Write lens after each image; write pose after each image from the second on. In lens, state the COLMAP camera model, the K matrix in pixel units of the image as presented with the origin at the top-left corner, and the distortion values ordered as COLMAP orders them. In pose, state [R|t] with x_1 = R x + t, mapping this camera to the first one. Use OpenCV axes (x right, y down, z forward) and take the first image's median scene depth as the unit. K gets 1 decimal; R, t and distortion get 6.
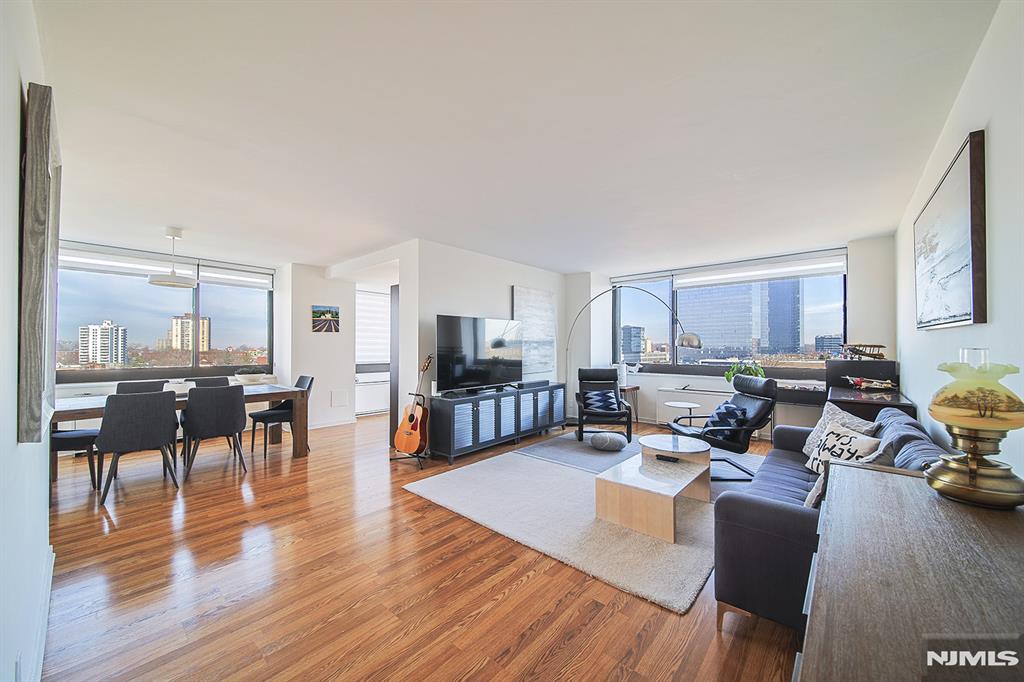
lens RADIAL K [[385.7, 0, 514.0], [0, 385.7, 347.3], [0, 0, 1]] dist [-0.001412, -0.000206]
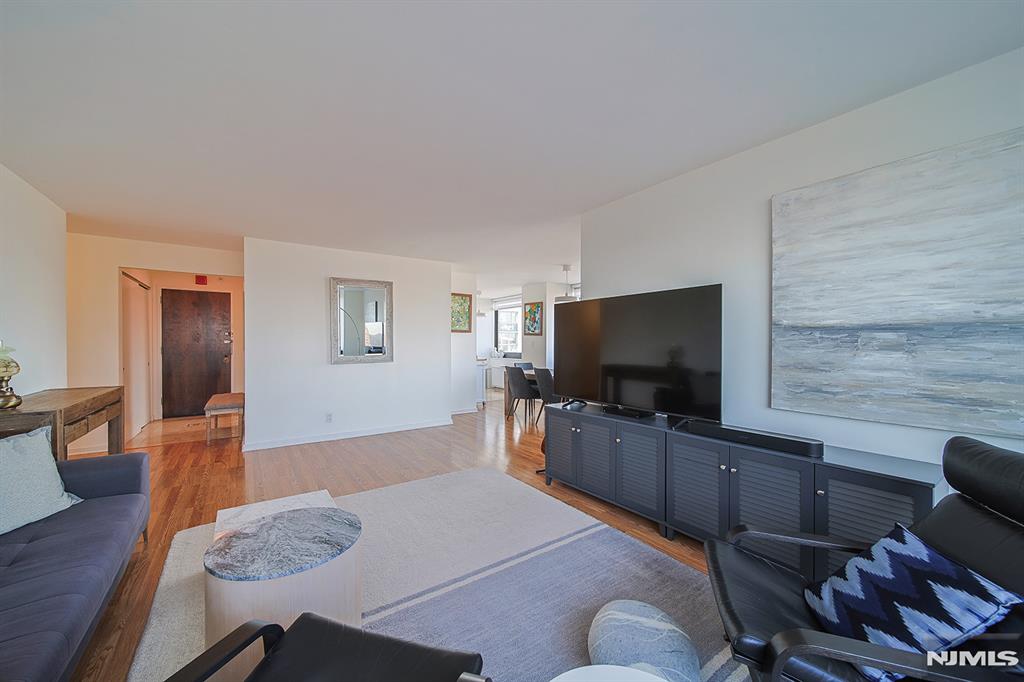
lens RADIAL K [[378.5, 0, 507.3], [0, 378.5, 341.3], [0, 0, 1]] dist [0.002485, -0.002401]
pose [[-0.253261, 0.000420, -0.967398, 0.608515], [-0.004356, 0.999989, 0.001575, -0.002555], [0.967388, 0.004613, -0.253257, 1.053865]]
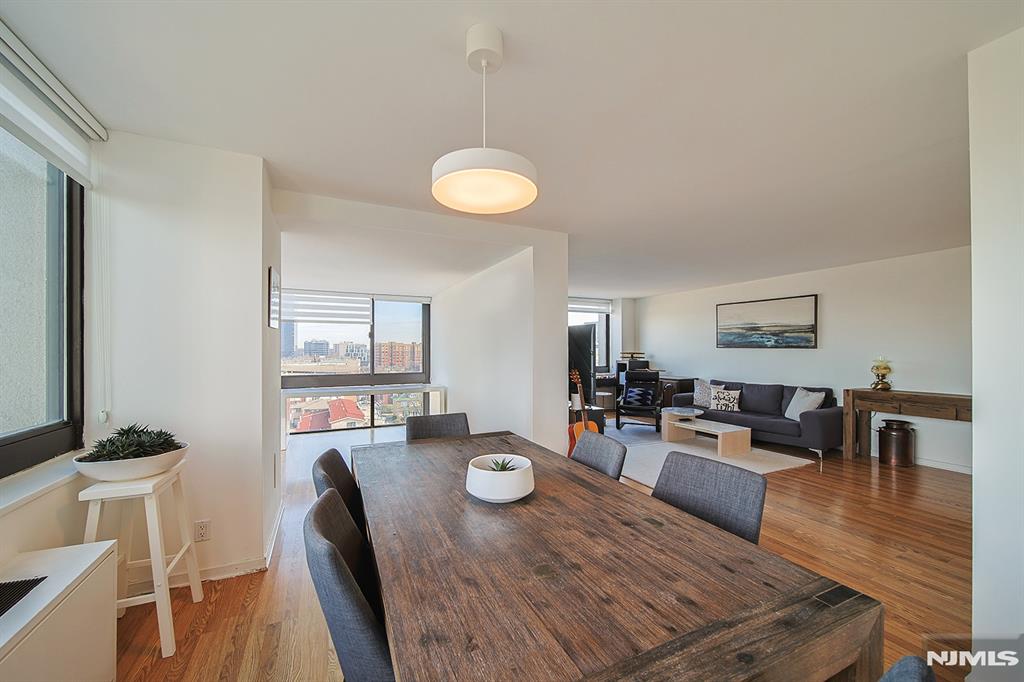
lens RADIAL K [[385.7, 0, 514.0], [0, 385.7, 347.3], [0, 0, 1]] dist [-0.001412, -0.000206]
pose [[0.396557, 0.008271, 0.917973, -1.122022], [0.001048, 0.999955, -0.009462, -0.015243], [-0.918009, 0.004715, 0.396530, 0.763005]]
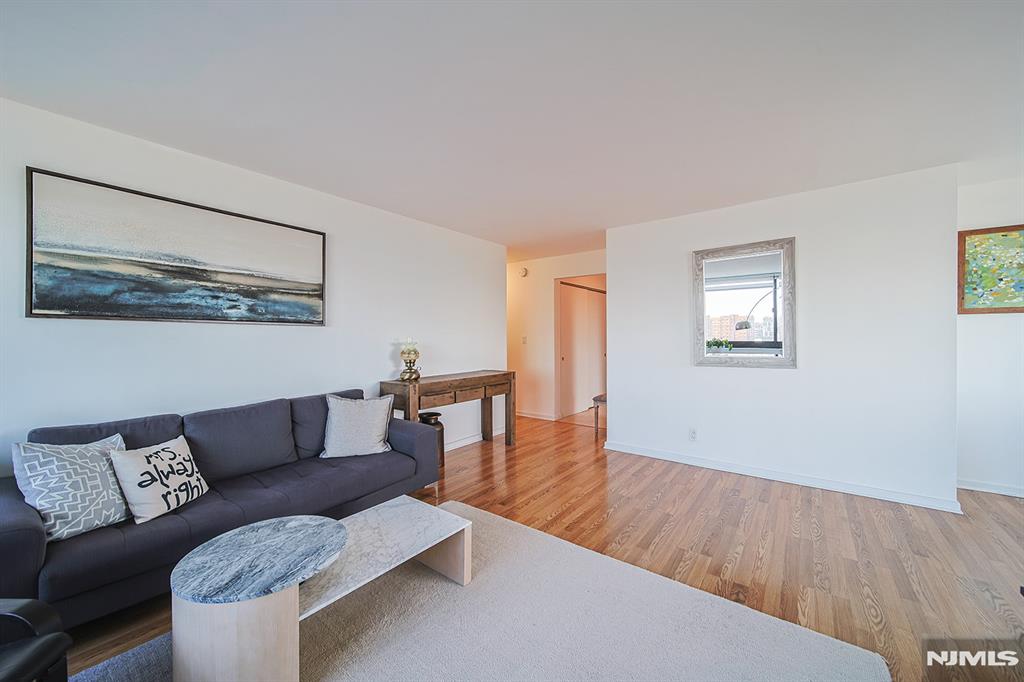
lens RADIAL K [[384.2, 0, 512.0], [0, 384.2, 341.0], [0, 0, 1]] dist [-0.012268, -0.000140]
pose [[-0.998497, 0.008824, -0.054084, 0.112202], [0.008185, 0.999894, 0.012023, 0.000671], [0.054184, 0.011562, -0.998464, 1.104100]]
